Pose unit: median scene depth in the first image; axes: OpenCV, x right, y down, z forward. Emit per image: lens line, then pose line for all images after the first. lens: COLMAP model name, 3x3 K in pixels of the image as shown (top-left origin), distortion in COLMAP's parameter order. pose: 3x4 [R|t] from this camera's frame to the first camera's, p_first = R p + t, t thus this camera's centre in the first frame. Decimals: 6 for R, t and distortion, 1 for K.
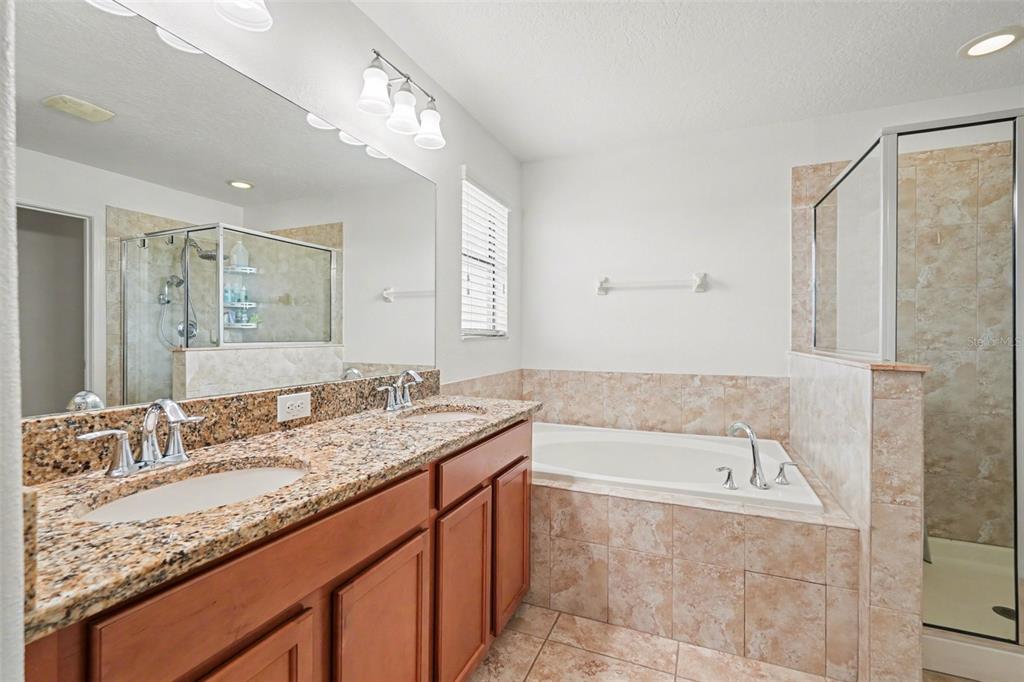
lens RADIAL K [[458.6, 0, 512.5], [0, 458.6, 341.2], [0, 0, 1]] dist [0.001164, 0.000754]
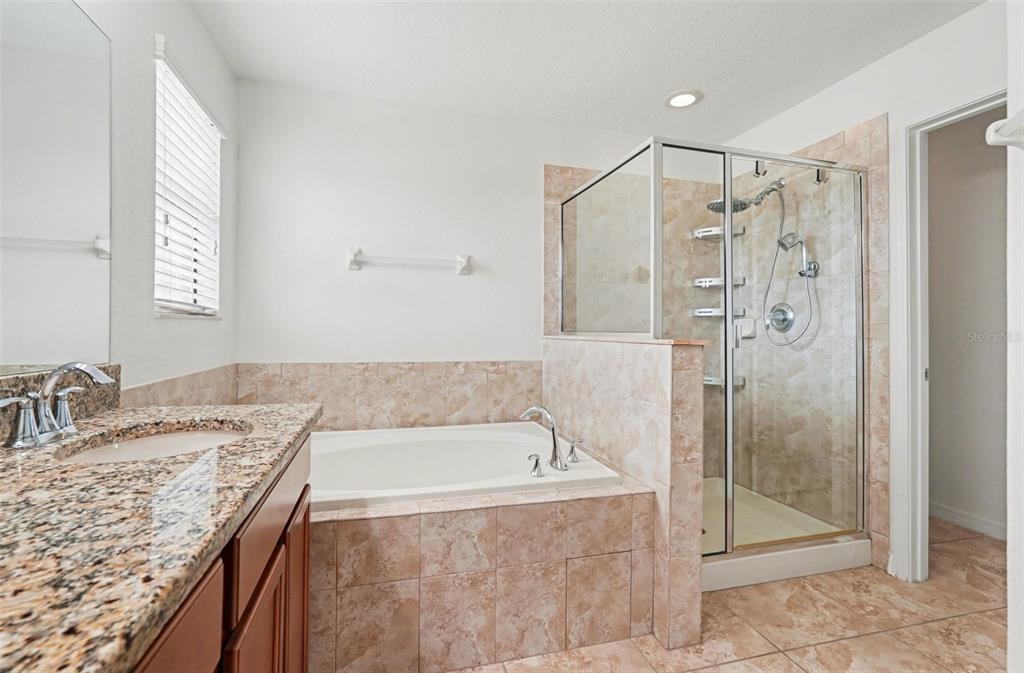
lens RADIAL K [[460.3, 0, 512.0], [0, 460.3, 336.5], [0, 0, 1]] dist [0.000758, 0.000730]
pose [[0.784452, 0.000677, 0.620189, -0.156572], [0.000116, 0.999999, -0.001238, 0.032998], [-0.620189, 0.001043, 0.784452, 0.281113]]
